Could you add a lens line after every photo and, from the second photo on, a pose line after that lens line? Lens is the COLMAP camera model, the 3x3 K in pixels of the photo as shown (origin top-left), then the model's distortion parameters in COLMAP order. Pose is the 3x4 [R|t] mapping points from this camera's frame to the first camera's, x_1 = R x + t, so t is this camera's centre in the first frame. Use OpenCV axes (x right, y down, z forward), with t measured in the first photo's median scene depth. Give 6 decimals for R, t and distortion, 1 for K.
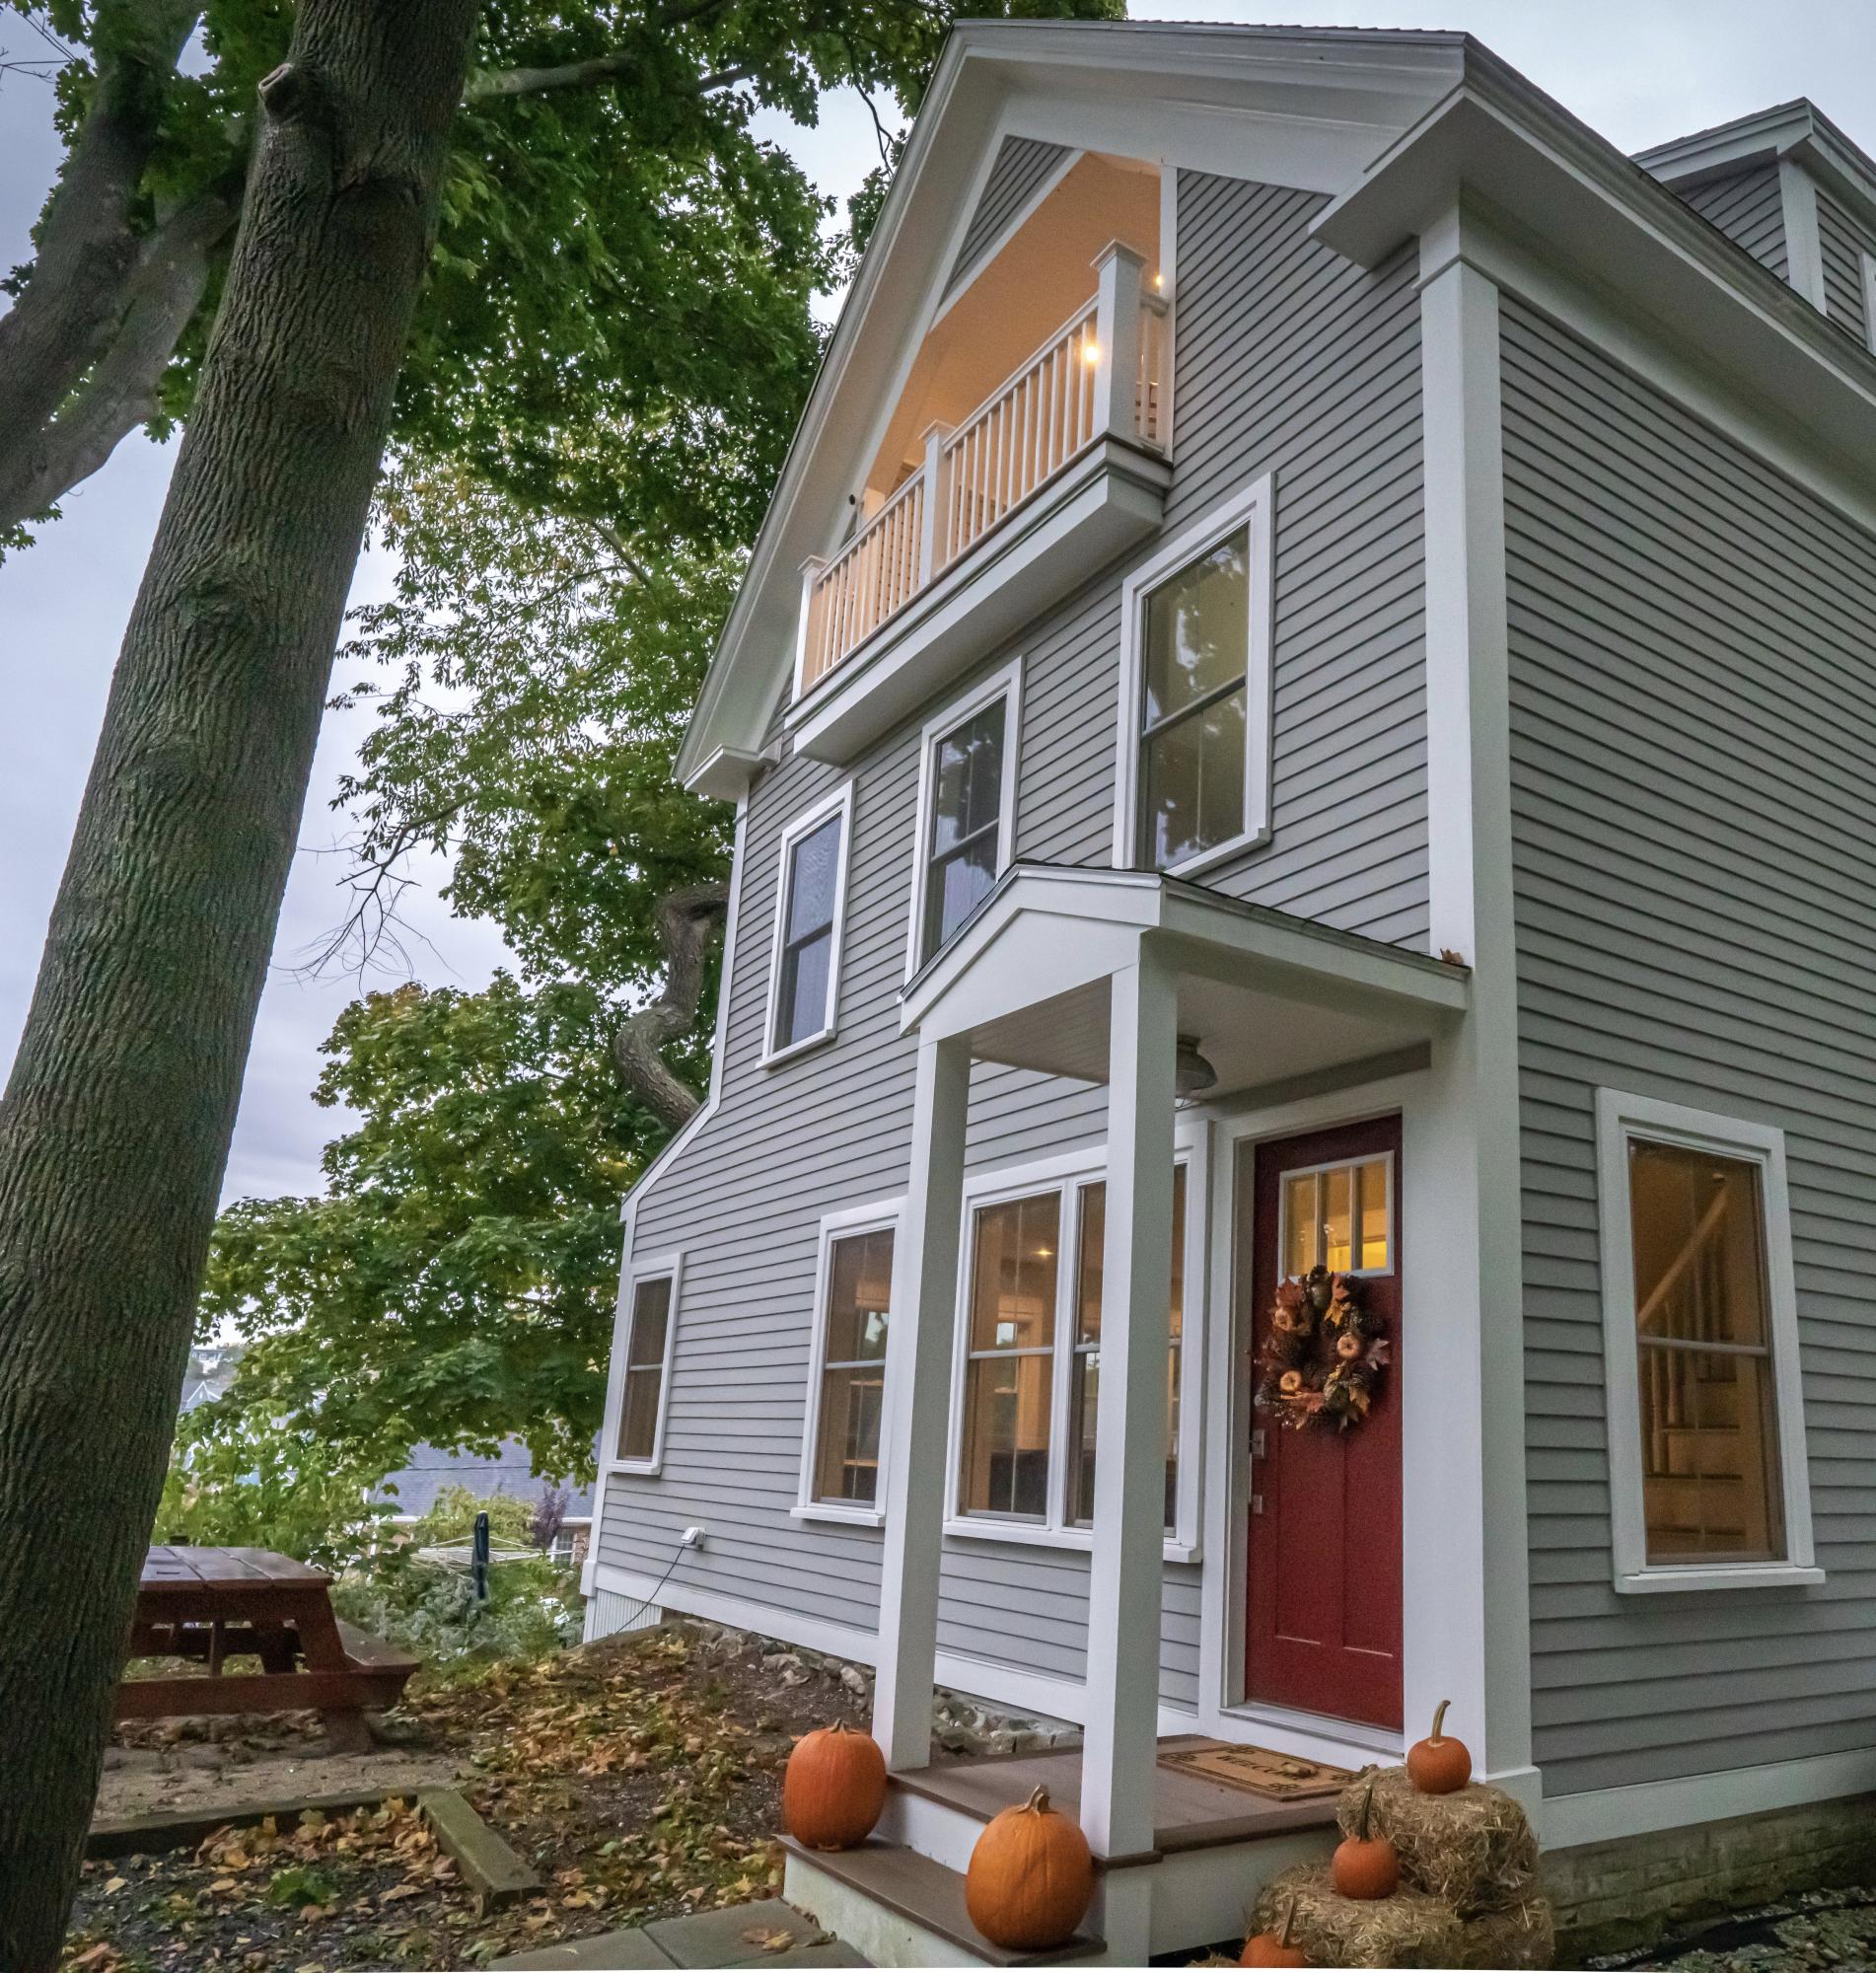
lens RADIAL K [[1528.6, 0, 939.7], [0, 1528.6, 965.3], [0, 0, 1]] dist [0.015035, 0.001560]
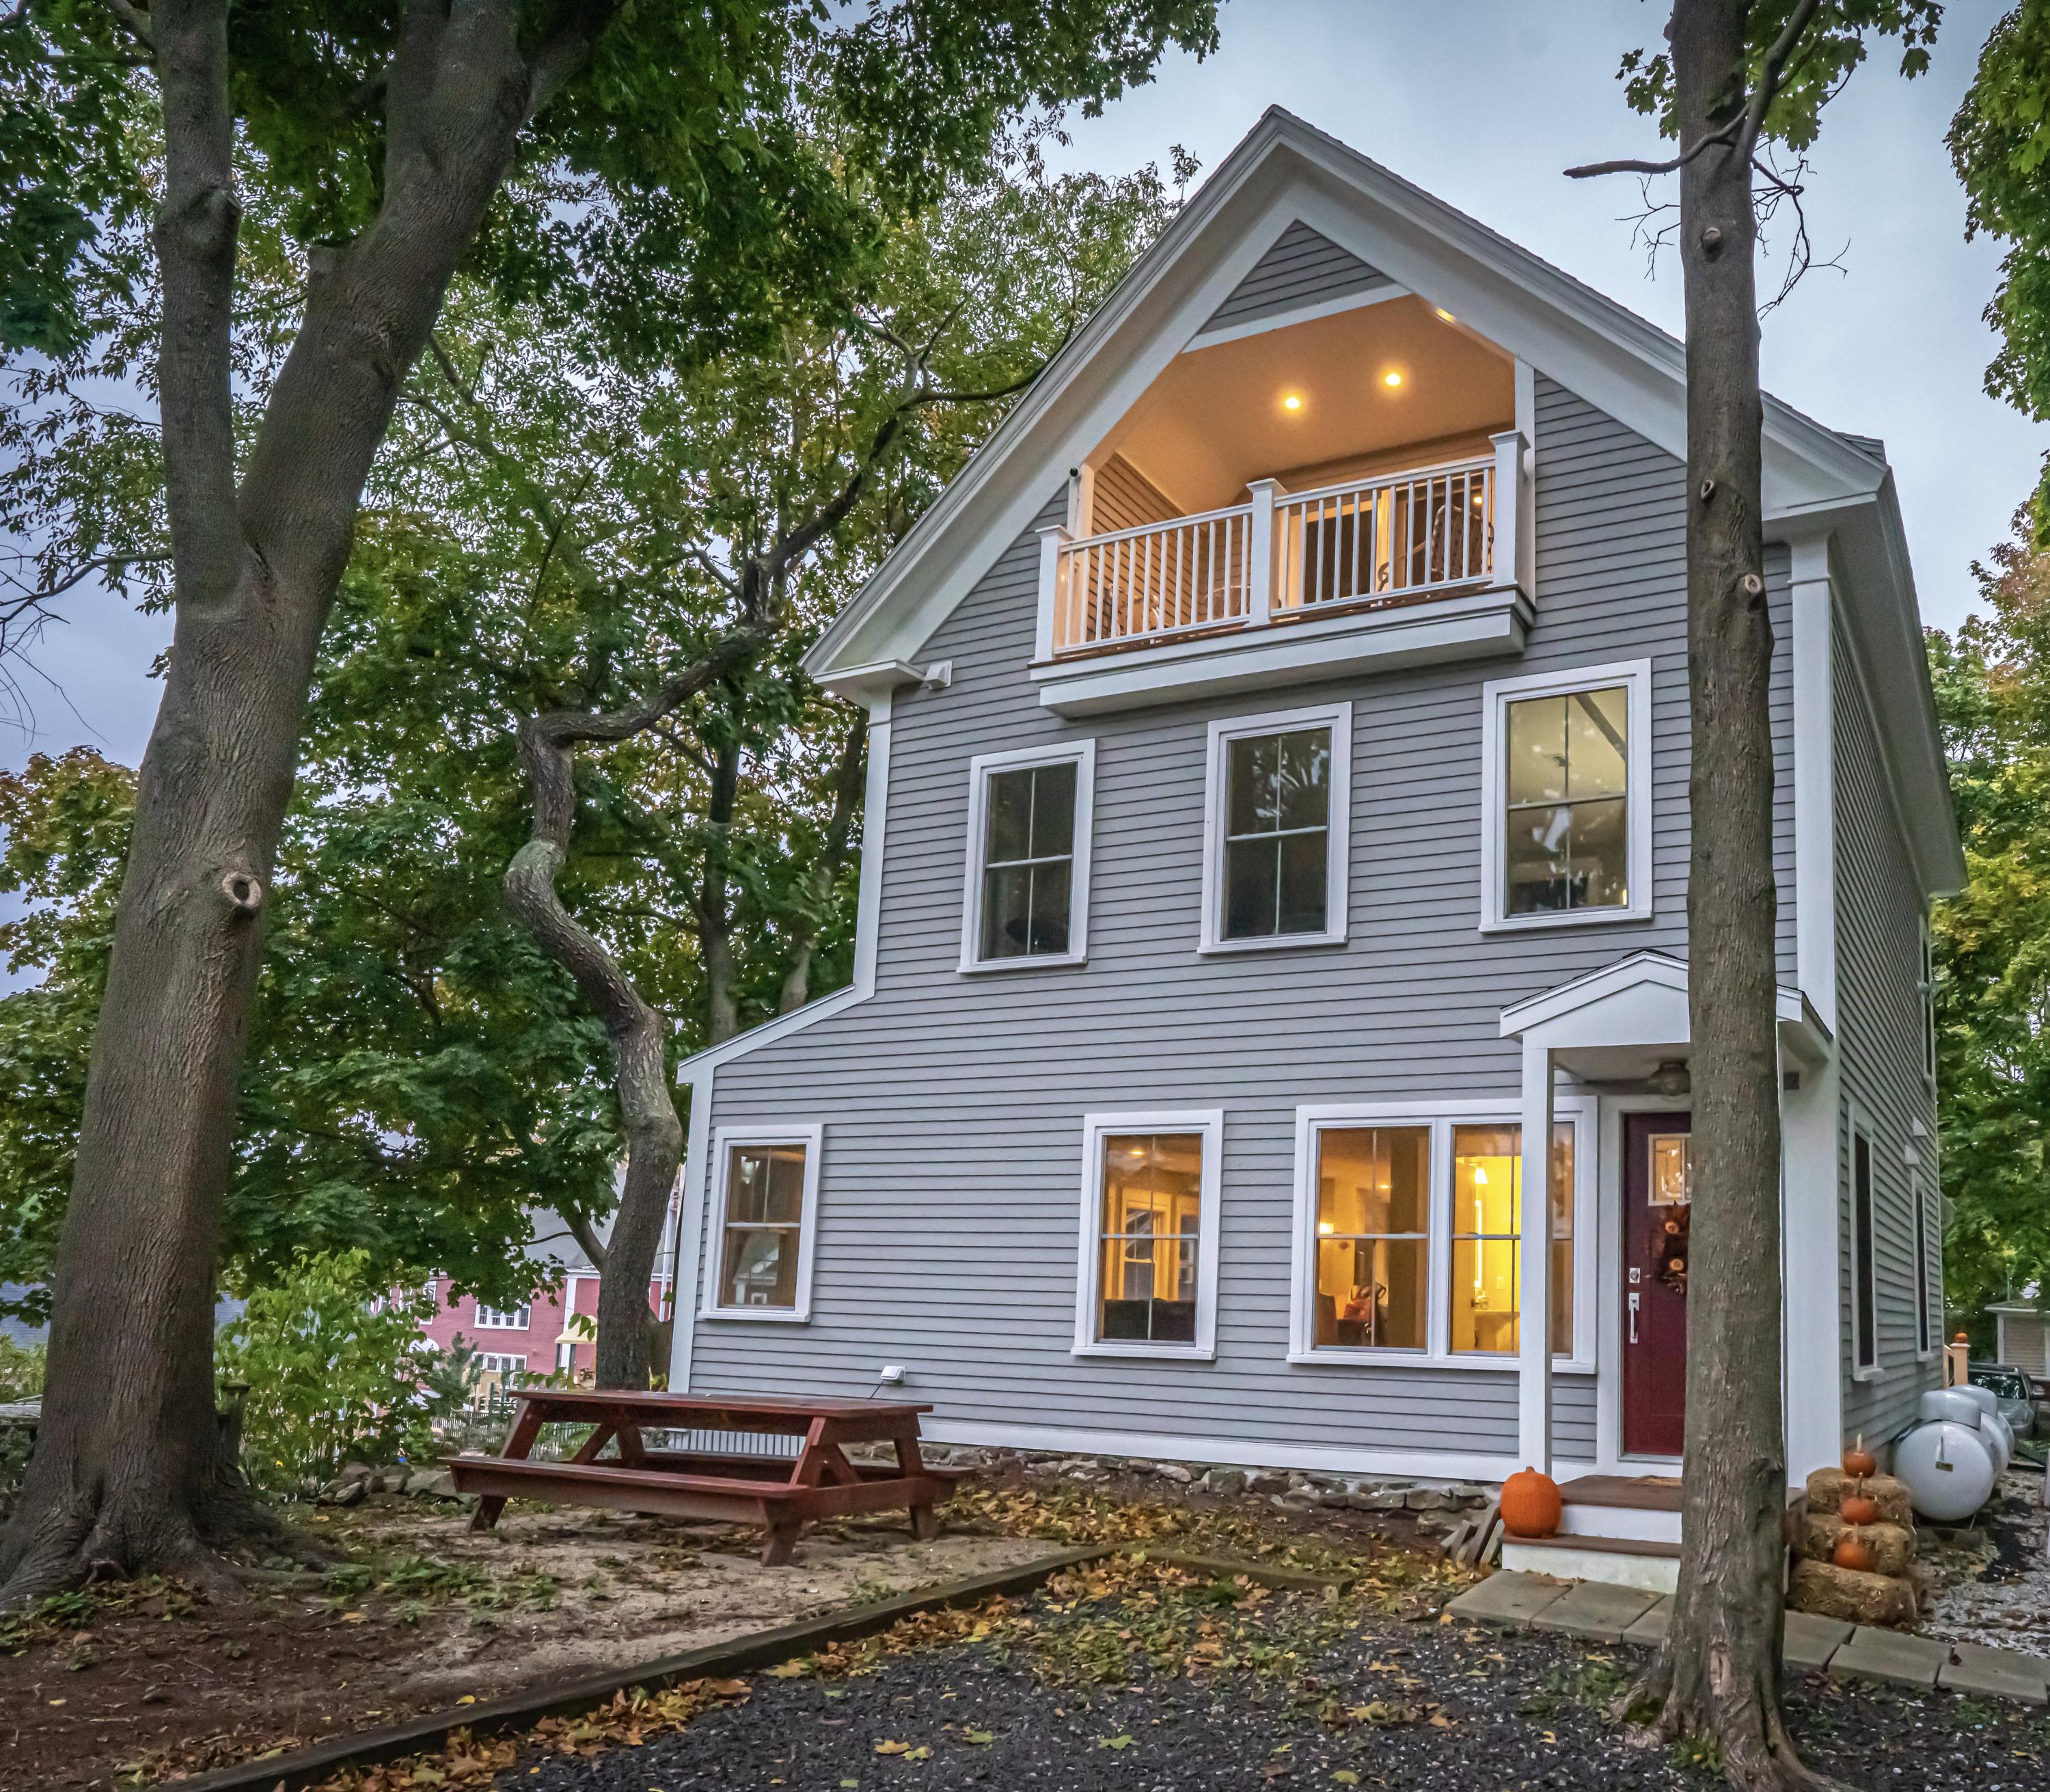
lens RADIAL K [[1757.2, 0, 1022.6], [0, 1757.2, 910.2], [0, 0, 1]] dist [0.000455, -0.000158]
pose [[0.892395, 0.094140, 0.441326, -0.881144], [-0.136707, 0.988438, 0.065586, -0.093050], [-0.430050, -0.118861, 0.894947, -0.237719]]
